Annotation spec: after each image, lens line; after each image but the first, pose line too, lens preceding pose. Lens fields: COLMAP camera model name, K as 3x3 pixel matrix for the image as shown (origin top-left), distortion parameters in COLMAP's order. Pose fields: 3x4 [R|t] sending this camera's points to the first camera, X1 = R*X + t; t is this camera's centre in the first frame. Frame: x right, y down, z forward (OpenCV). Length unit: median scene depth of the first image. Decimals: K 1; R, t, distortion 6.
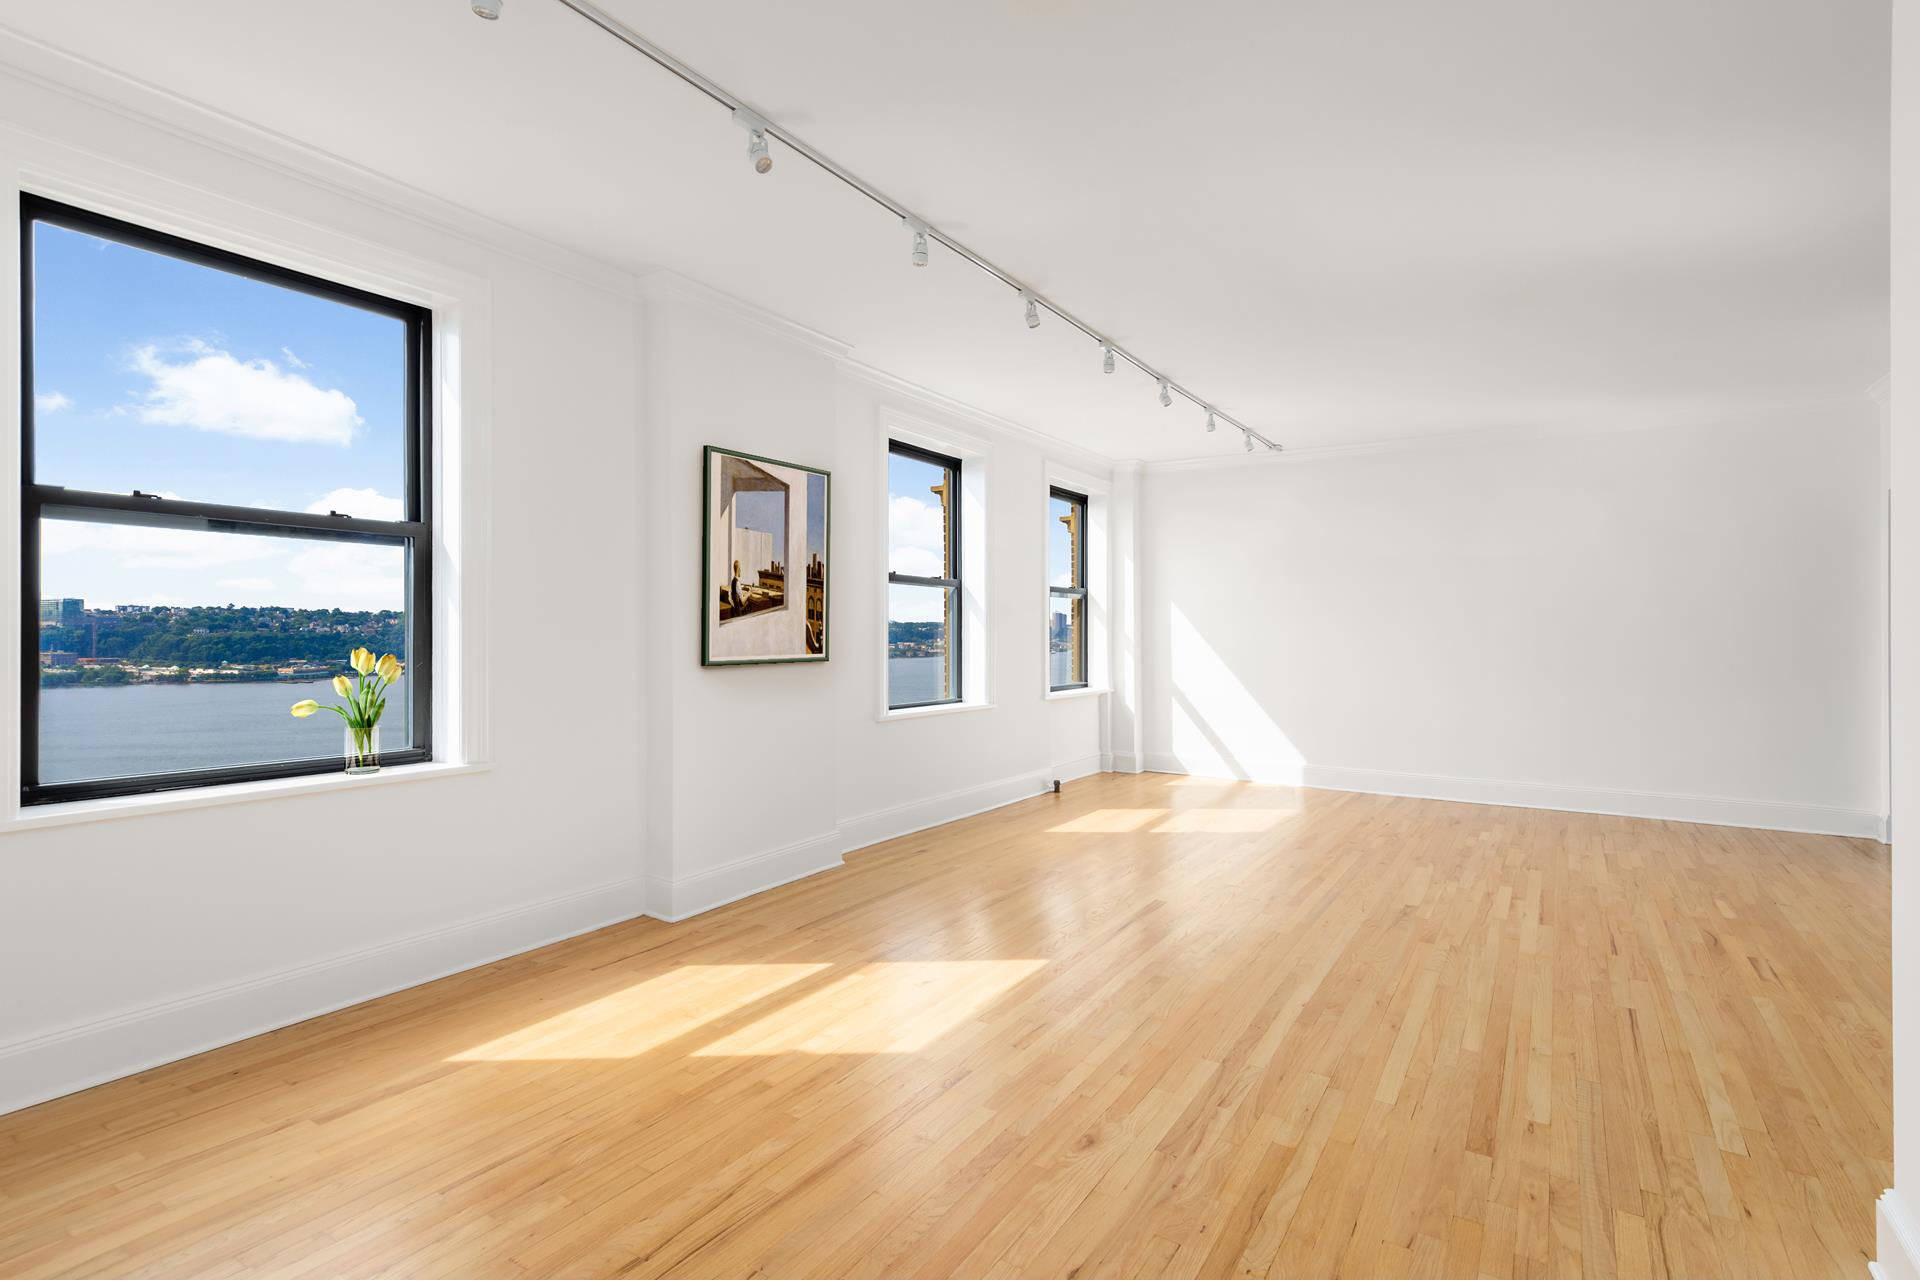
lens RADIAL K [[947.7, 0, 960.0], [0, 947.7, 640.5], [0, 0, 1]] dist [0.003981, 0.000760]
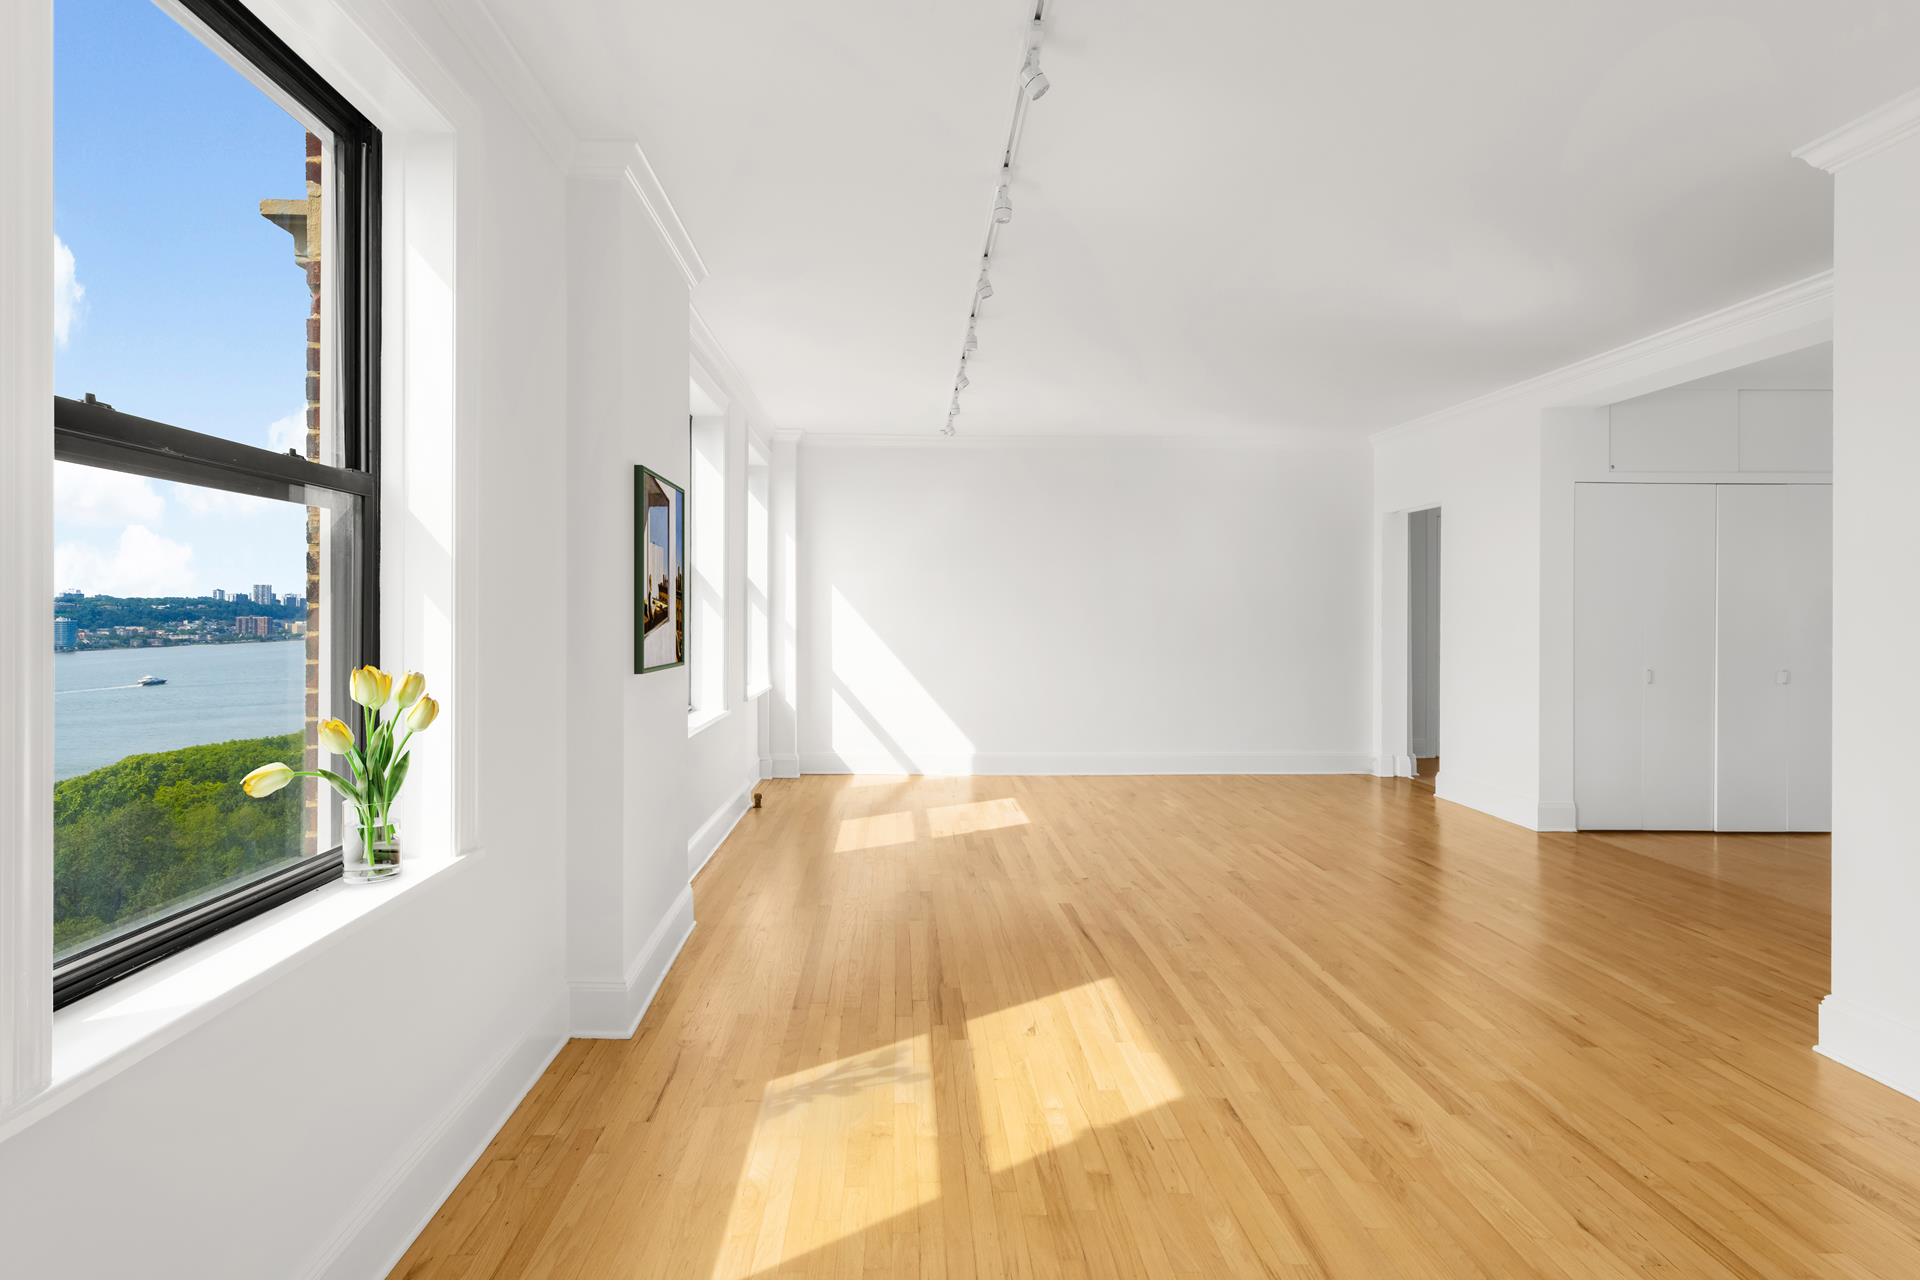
lens RADIAL K [[1059.8, 0, 957.2], [0, 1059.8, 612.7], [0, 0, 1]] dist [0.003224, 0.000053]
pose [[0.819802, -0.004036, 0.572632, -0.504434], [0.007614, 0.999964, -0.003853, -0.021218], [-0.572596, 0.007519, 0.819803, 0.168255]]
